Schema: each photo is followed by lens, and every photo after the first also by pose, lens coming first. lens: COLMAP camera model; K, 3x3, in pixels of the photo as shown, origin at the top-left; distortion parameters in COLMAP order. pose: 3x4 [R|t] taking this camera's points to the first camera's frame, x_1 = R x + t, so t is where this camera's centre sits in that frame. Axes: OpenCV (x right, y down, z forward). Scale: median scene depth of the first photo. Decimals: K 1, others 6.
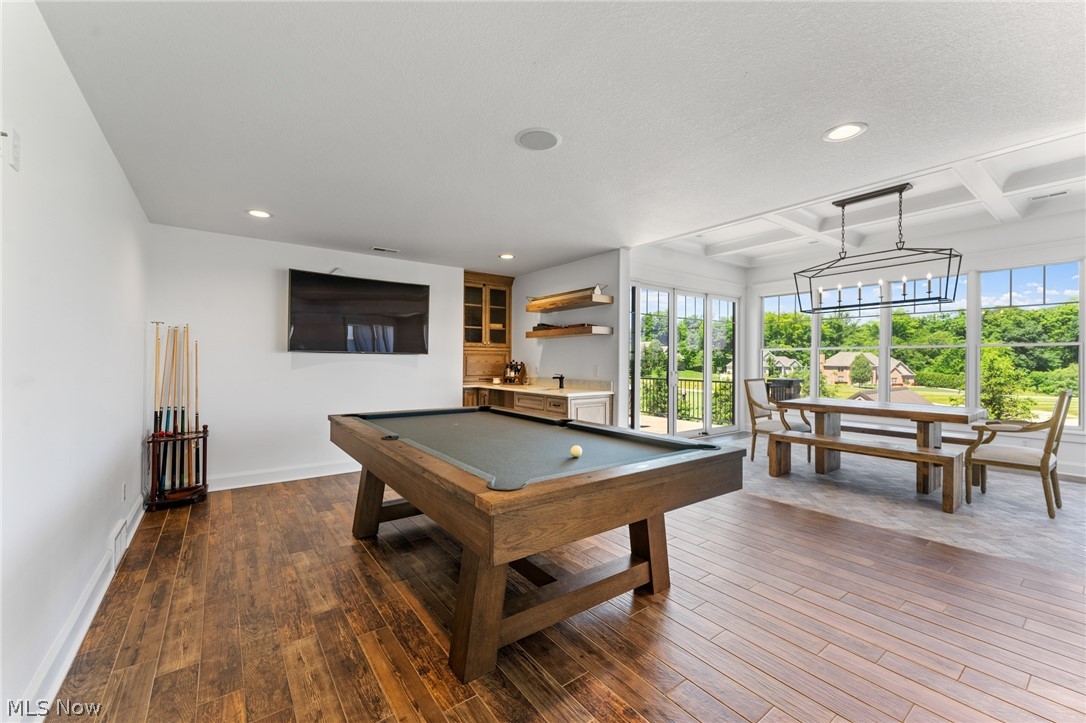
lens RADIAL K [[431.4, 0, 540.3], [0, 431.4, 359.0], [0, 0, 1]] dist [0.001909, 0.000129]
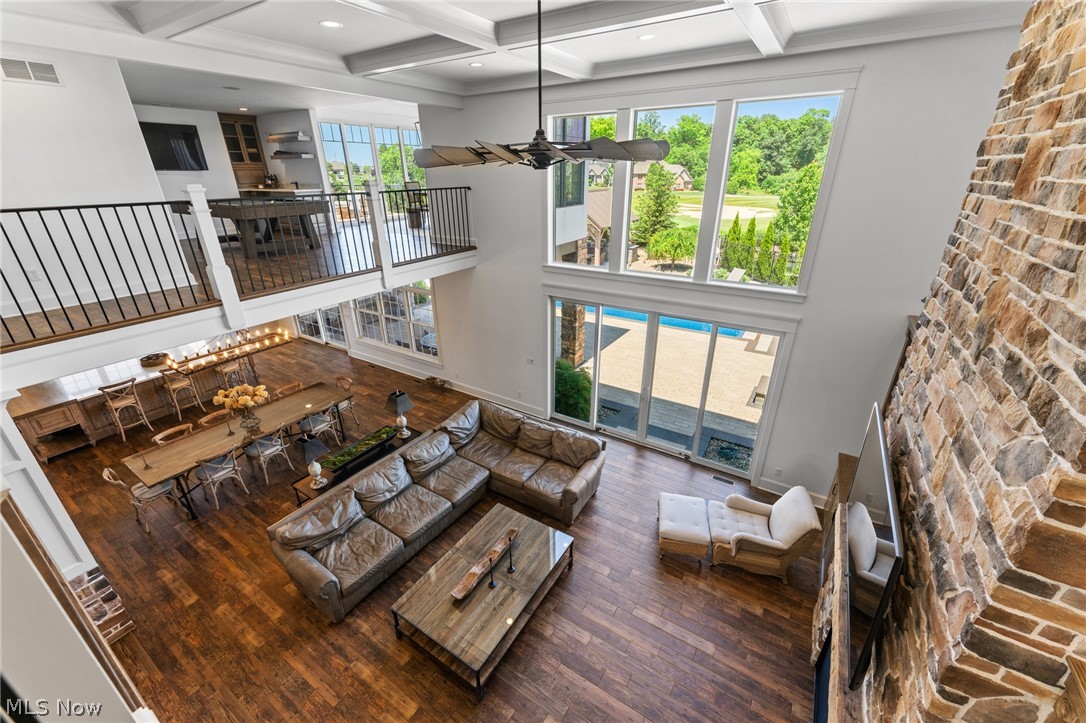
lens RADIAL K [[431.4, 0, 544.4], [0, 431.4, 365.9], [0, 0, 1]] dist [0.001909, 0.000129]
pose [[0.931151, -0.162030, 0.326655, 0.272480], [0.011863, 0.908834, 0.416990, -0.003582], [-0.364440, -0.384405, 0.848184, -1.144716]]
